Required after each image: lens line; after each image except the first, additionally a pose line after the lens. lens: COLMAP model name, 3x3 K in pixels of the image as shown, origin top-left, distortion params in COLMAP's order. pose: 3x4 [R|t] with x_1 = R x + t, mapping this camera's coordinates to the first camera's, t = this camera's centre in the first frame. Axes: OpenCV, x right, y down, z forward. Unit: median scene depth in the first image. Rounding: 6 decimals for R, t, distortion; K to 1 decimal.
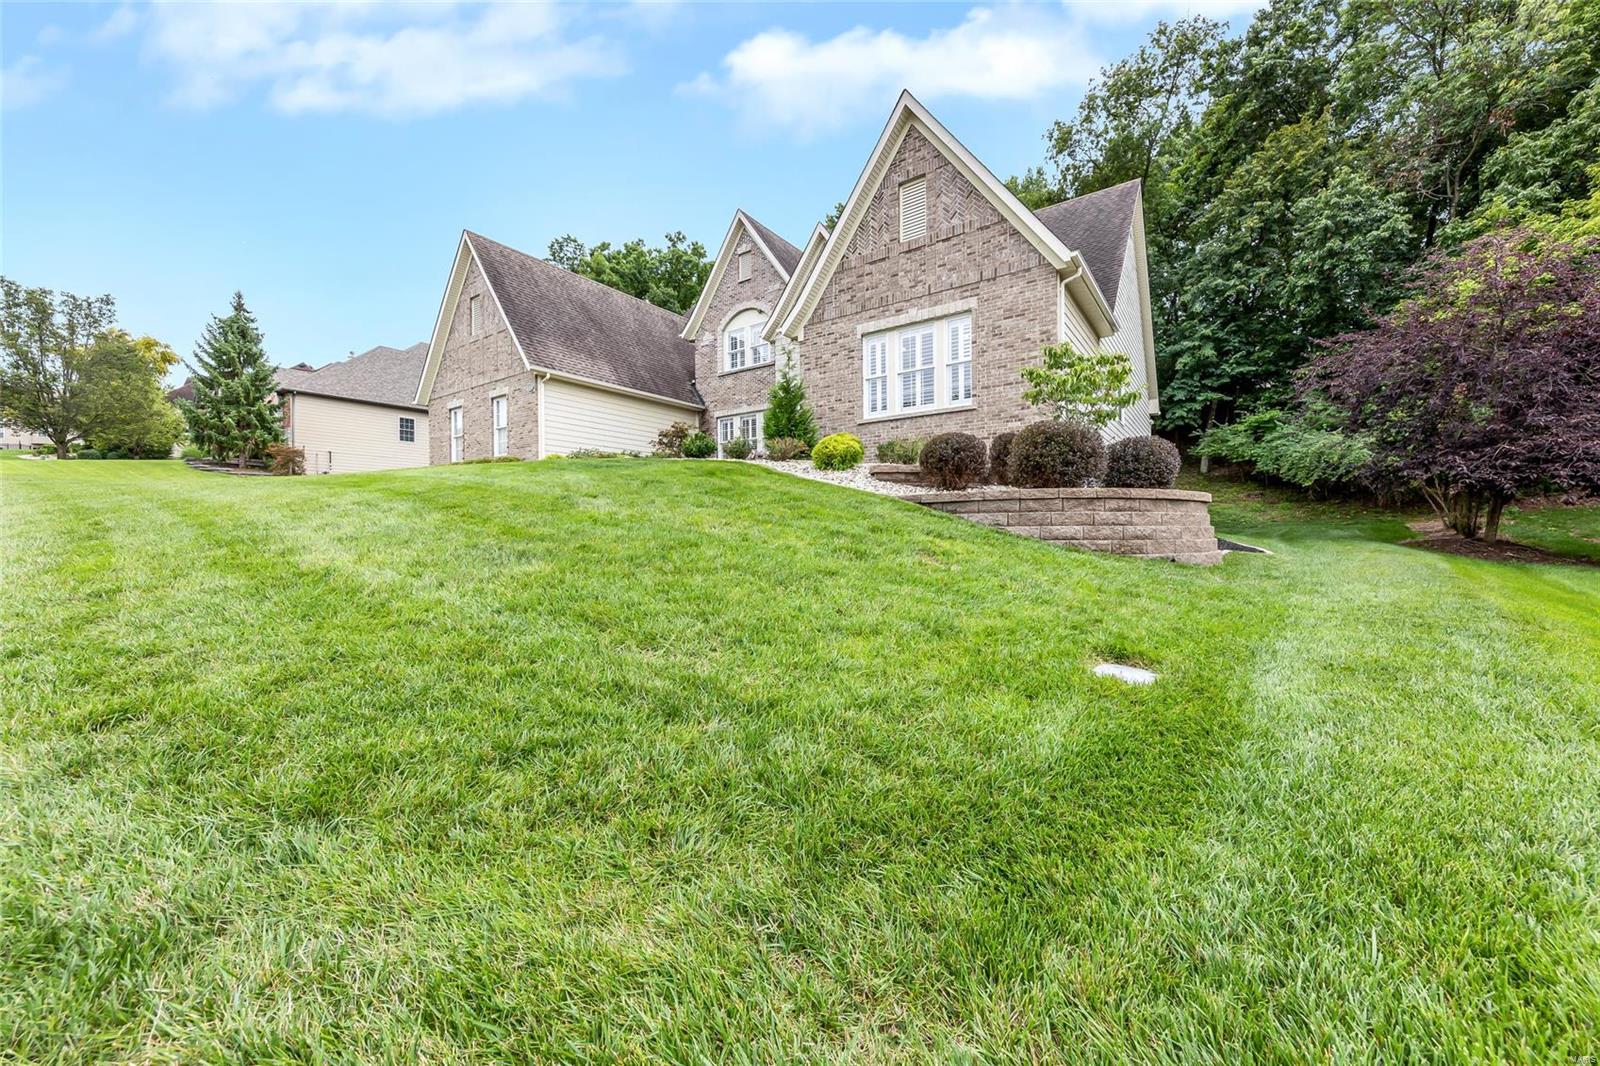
lens RADIAL K [[605.1, 0, 800.0], [0, 605.1, 533.0], [0, 0, 1]] dist [0.005842, -0.000236]
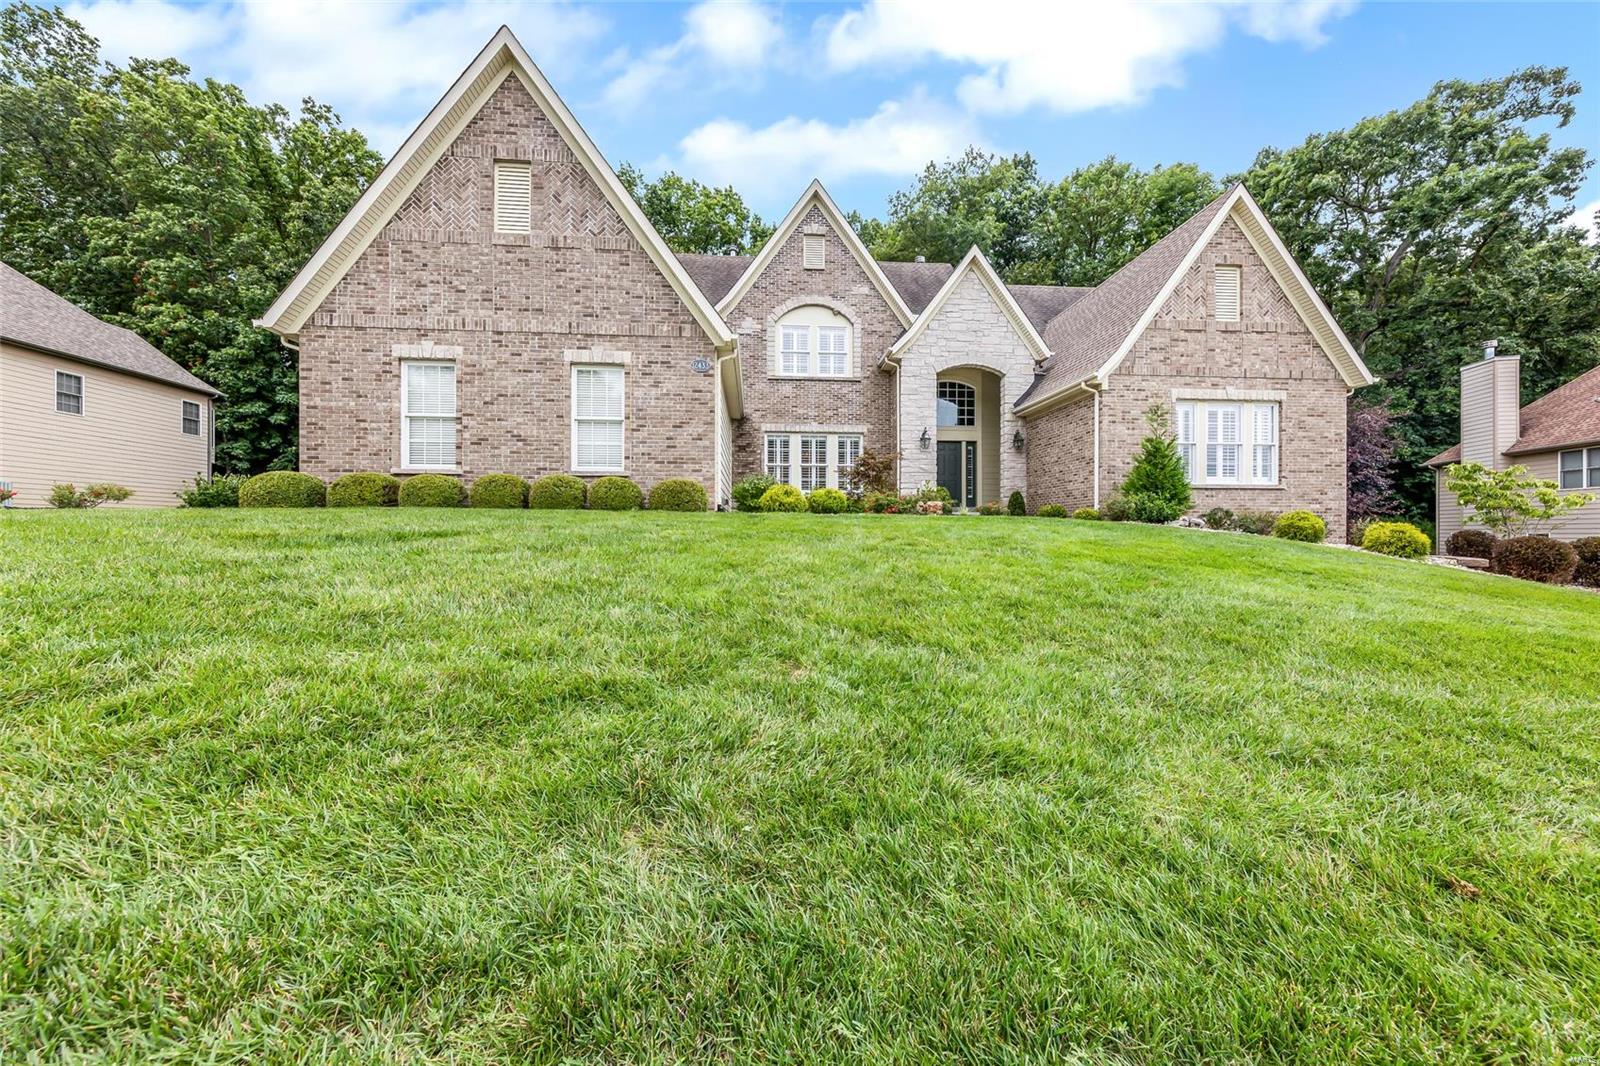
lens RADIAL K [[605.1, 0, 800.0], [0, 605.1, 533.0], [0, 0, 1]] dist [0.005842, -0.000236]
pose [[0.757332, 0.011289, 0.652932, -1.006827], [-0.008417, 0.999936, -0.007525, -0.092316], [-0.652975, 0.000203, 0.757379, 0.639382]]
